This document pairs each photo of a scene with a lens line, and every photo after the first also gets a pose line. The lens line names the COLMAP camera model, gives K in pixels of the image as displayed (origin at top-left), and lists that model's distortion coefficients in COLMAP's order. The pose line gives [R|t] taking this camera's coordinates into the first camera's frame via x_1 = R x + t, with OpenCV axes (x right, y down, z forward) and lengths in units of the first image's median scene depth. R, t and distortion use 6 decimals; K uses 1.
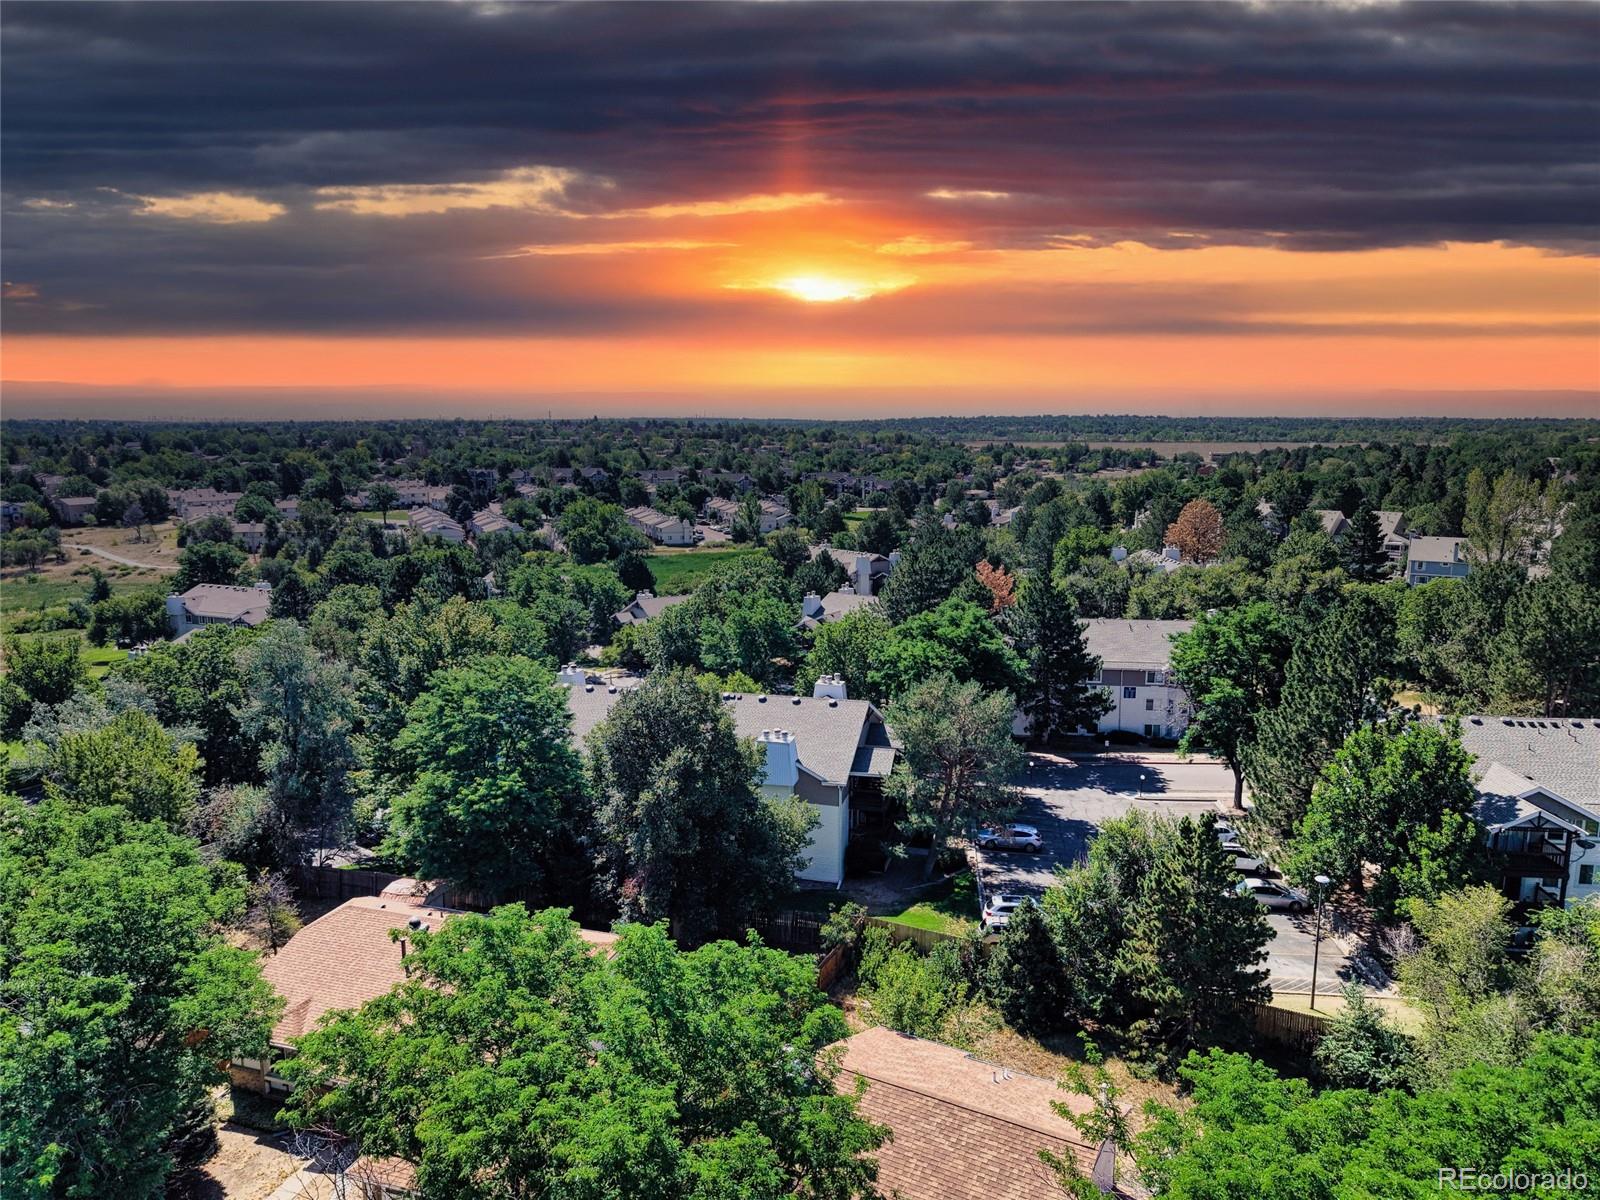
lens RADIAL K [[1121.3, 0, 795.7], [0, 1121.3, 602.1], [0, 0, 1]] dist [0.077495, -0.029394]
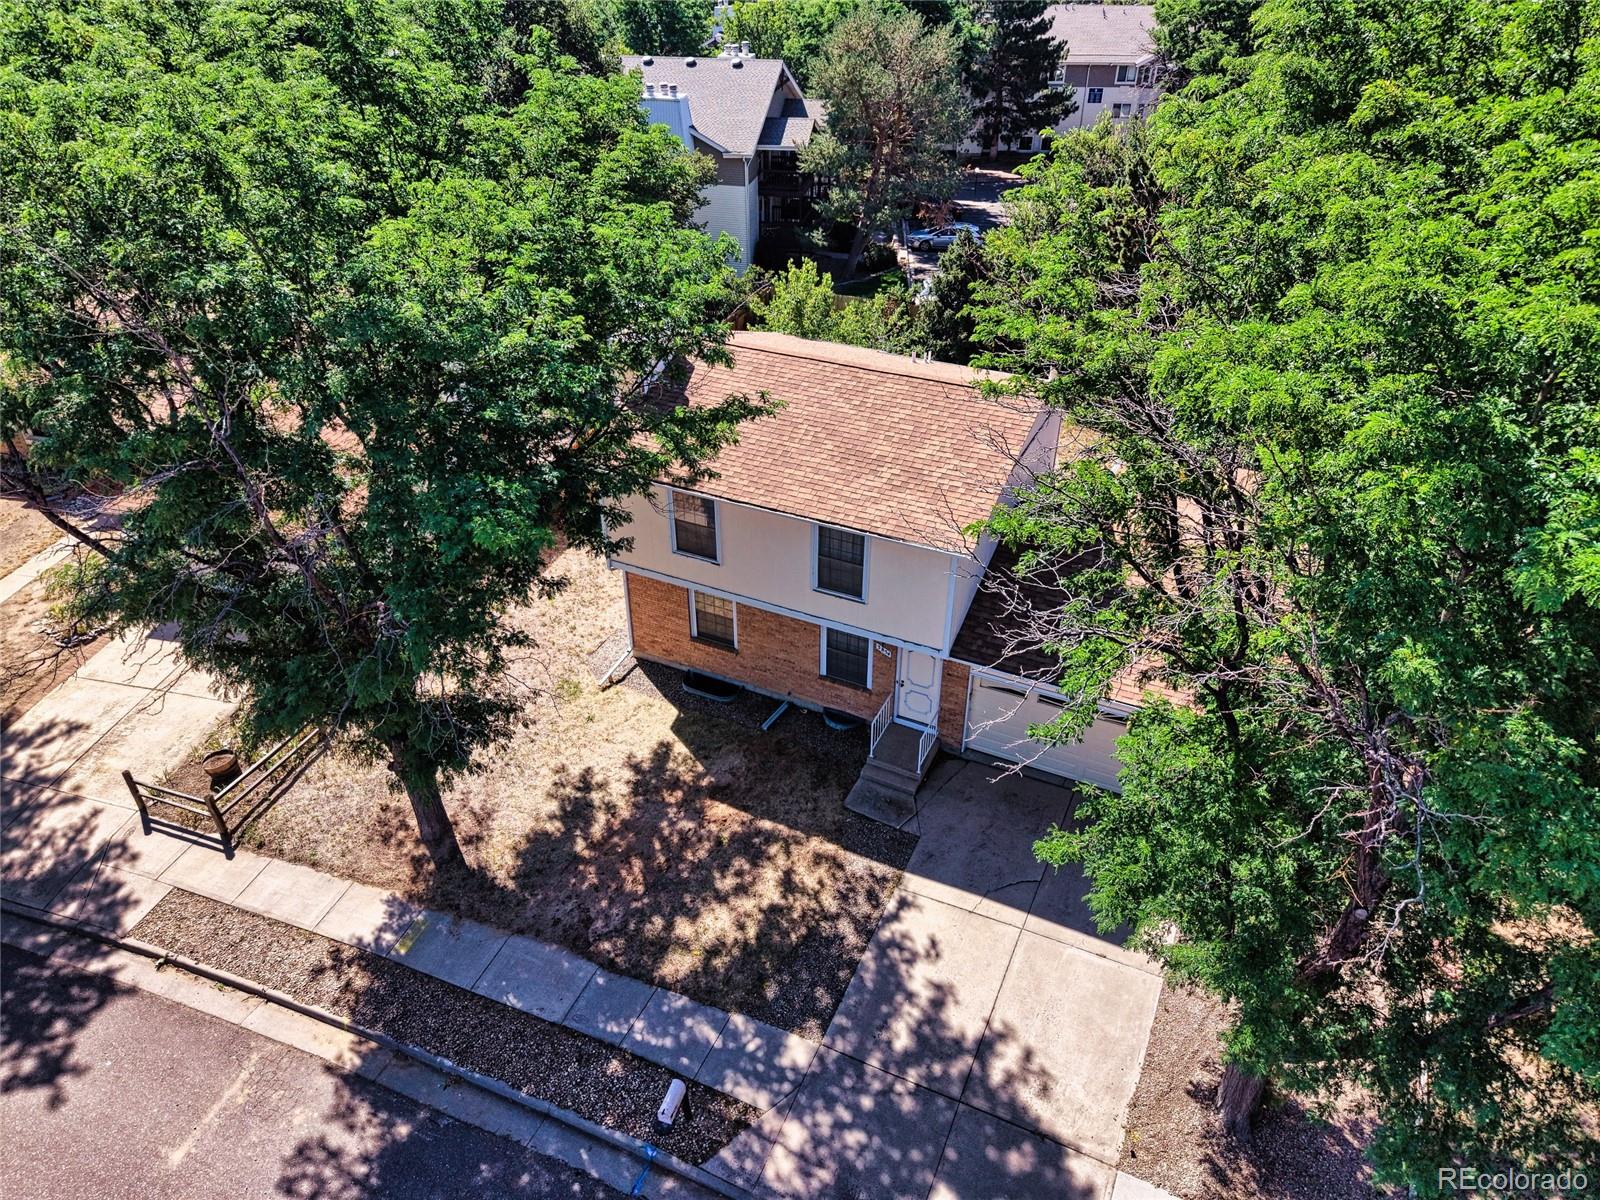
lens RADIAL K [[1121.3, 0, 795.7], [0, 1121.3, 602.1], [0, 0, 1]] dist [0.077495, -0.029394]
pose [[0.998243, -0.034975, 0.047836, 0.023269], [0.012745, 0.915074, 0.403085, 0.117020], [-0.057871, -0.401767, 0.913911, 0.106732]]
